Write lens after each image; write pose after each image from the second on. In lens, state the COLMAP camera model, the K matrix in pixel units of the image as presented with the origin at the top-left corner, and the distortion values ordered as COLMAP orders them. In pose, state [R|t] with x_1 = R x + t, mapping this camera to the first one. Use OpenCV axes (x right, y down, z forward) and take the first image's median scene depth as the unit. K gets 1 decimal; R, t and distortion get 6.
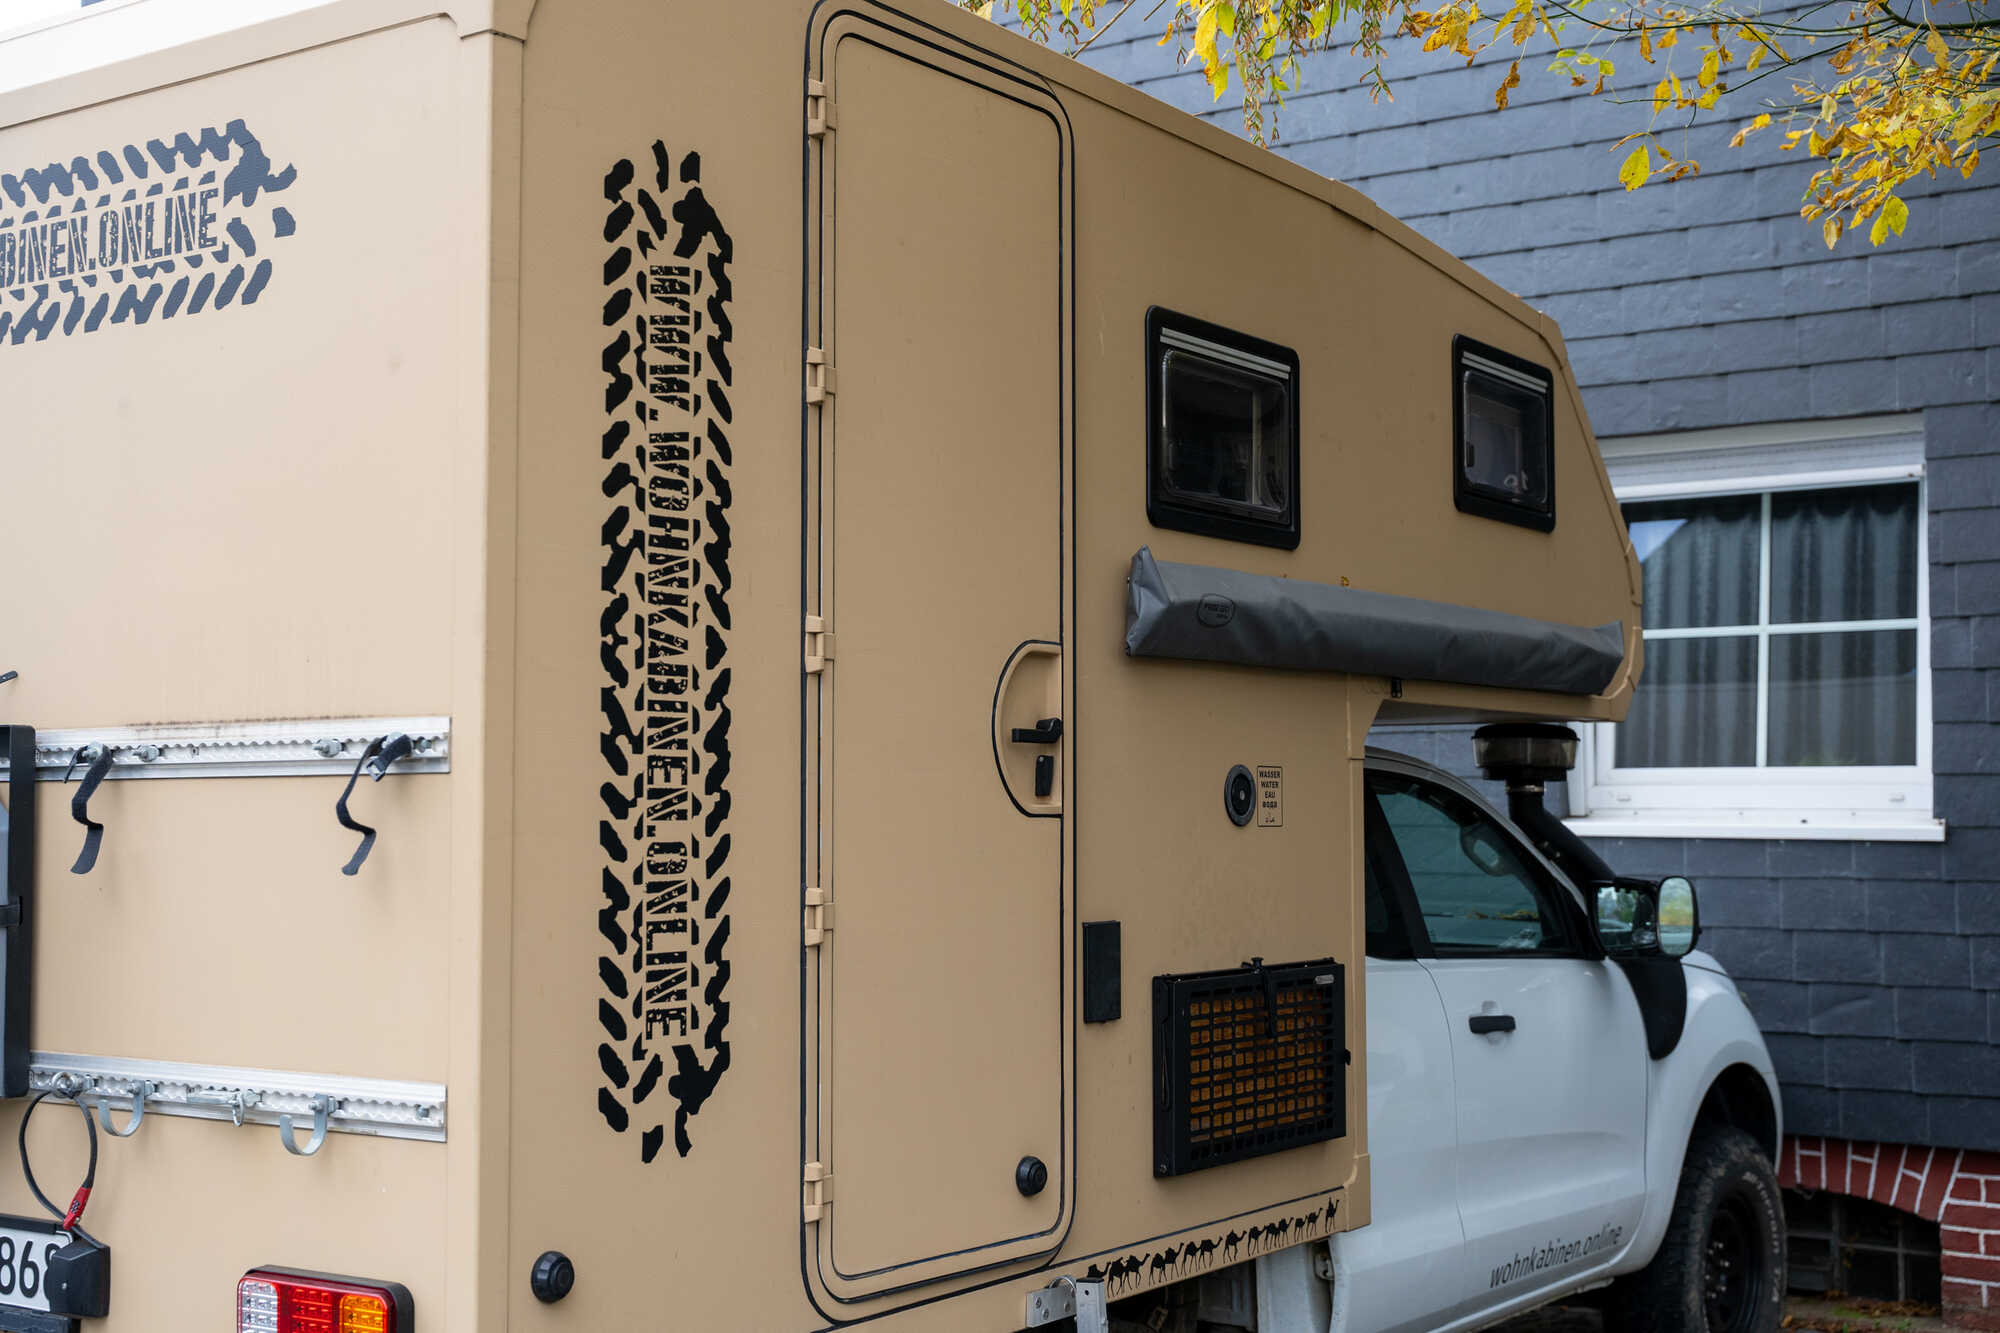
lens RADIAL K [[2453.2, 0, 1000.0], [0, 2453.2, 662.5], [0, 0, 1]] dist [0.015929, 0.000000]
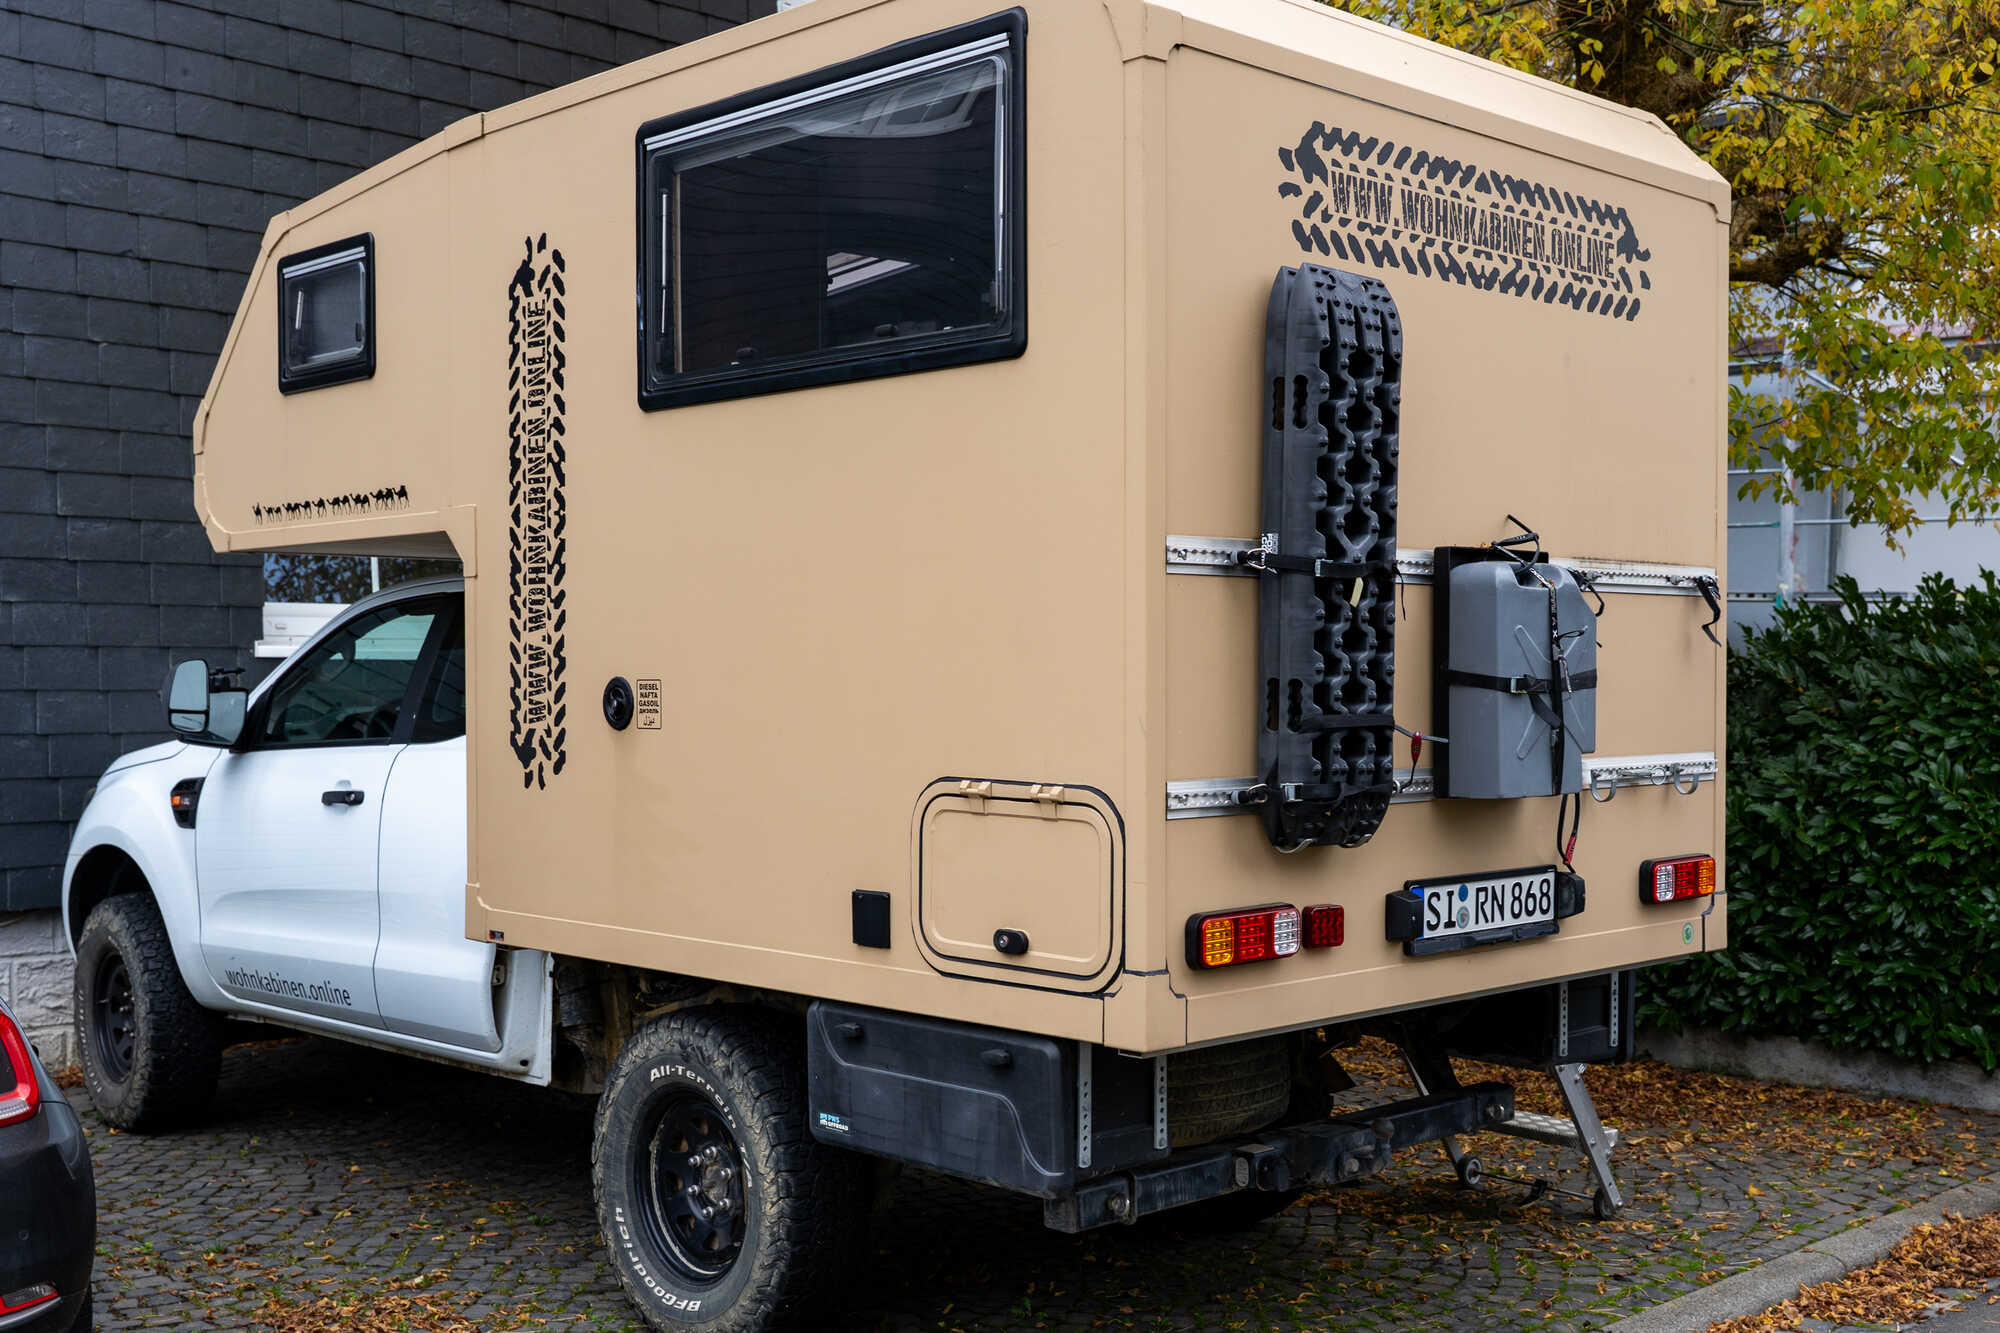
lens RADIAL K [[2150.8, 0, 999.3], [0, 2150.8, 673.9], [0, 0, 1]] dist [0.027555, 0.000000]
pose [[0.208826, -0.003722, 0.977946, -1.818814], [-0.066972, 0.997591, 0.018097, 0.101295], [-0.975657, -0.069274, 0.208074, 1.058710]]
